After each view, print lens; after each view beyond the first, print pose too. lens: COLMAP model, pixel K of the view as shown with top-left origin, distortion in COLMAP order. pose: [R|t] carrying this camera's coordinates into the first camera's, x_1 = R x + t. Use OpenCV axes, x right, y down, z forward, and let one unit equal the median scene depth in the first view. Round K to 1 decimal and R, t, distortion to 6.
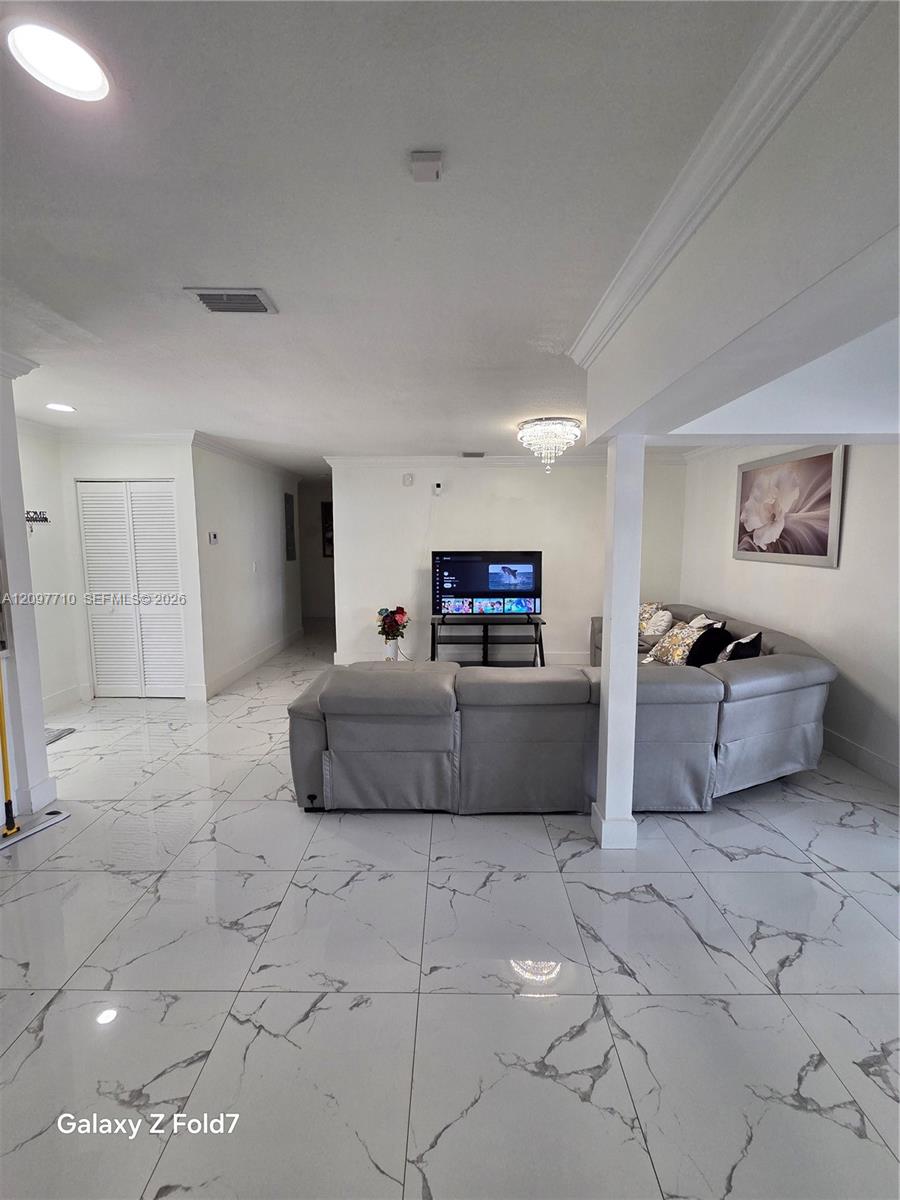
lens RADIAL K [[491.9, 0, 452.2], [0, 491.9, 605.8], [0, 0, 1]] dist [0.013288, 0.001049]
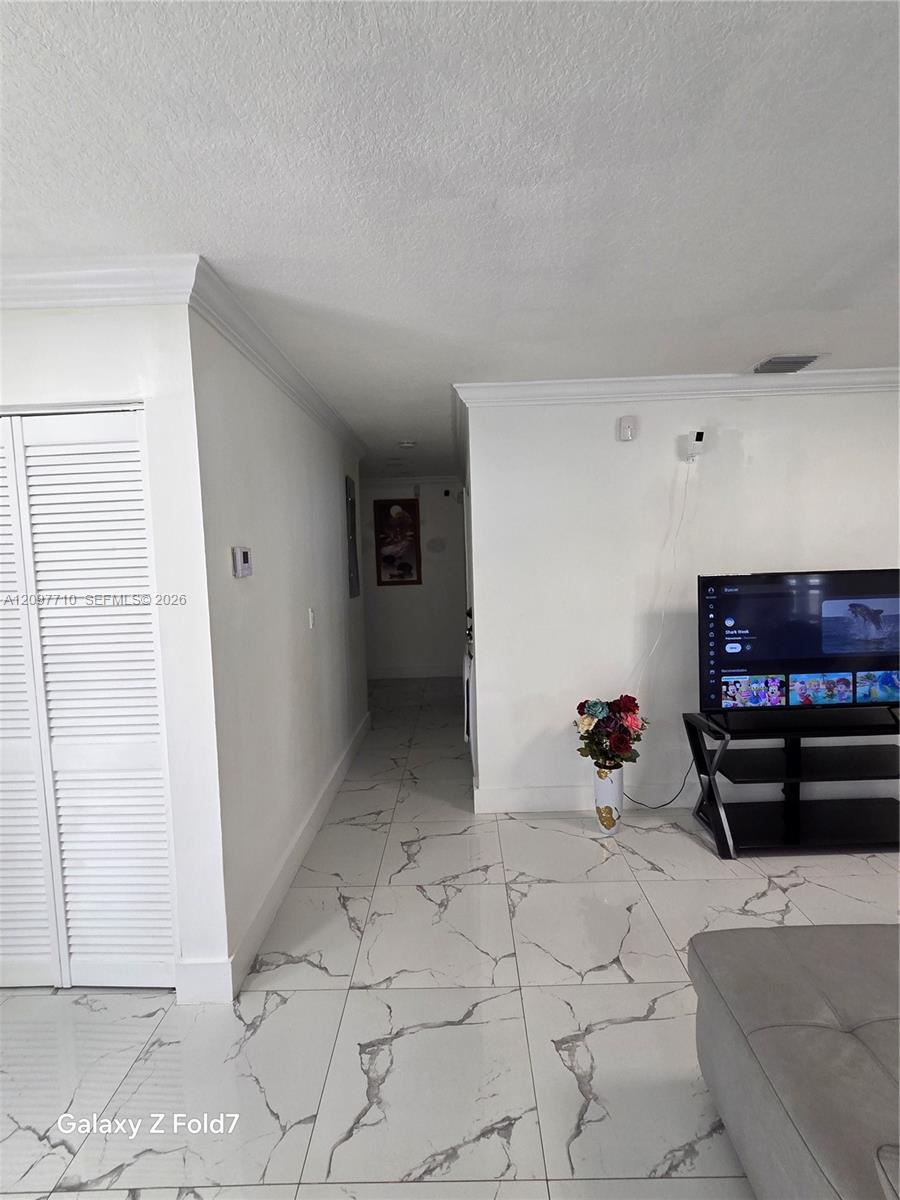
lens RADIAL K [[545.3, 0, 452.6], [0, 545.3, 604.4], [0, 0, 1]] dist [0.000379, -0.002266]
pose [[0.999548, -0.030056, -0.001055, -0.270142], [0.029988, 0.998711, -0.040948, -0.068849], [0.002284, 0.040897, 0.999161, 0.484337]]
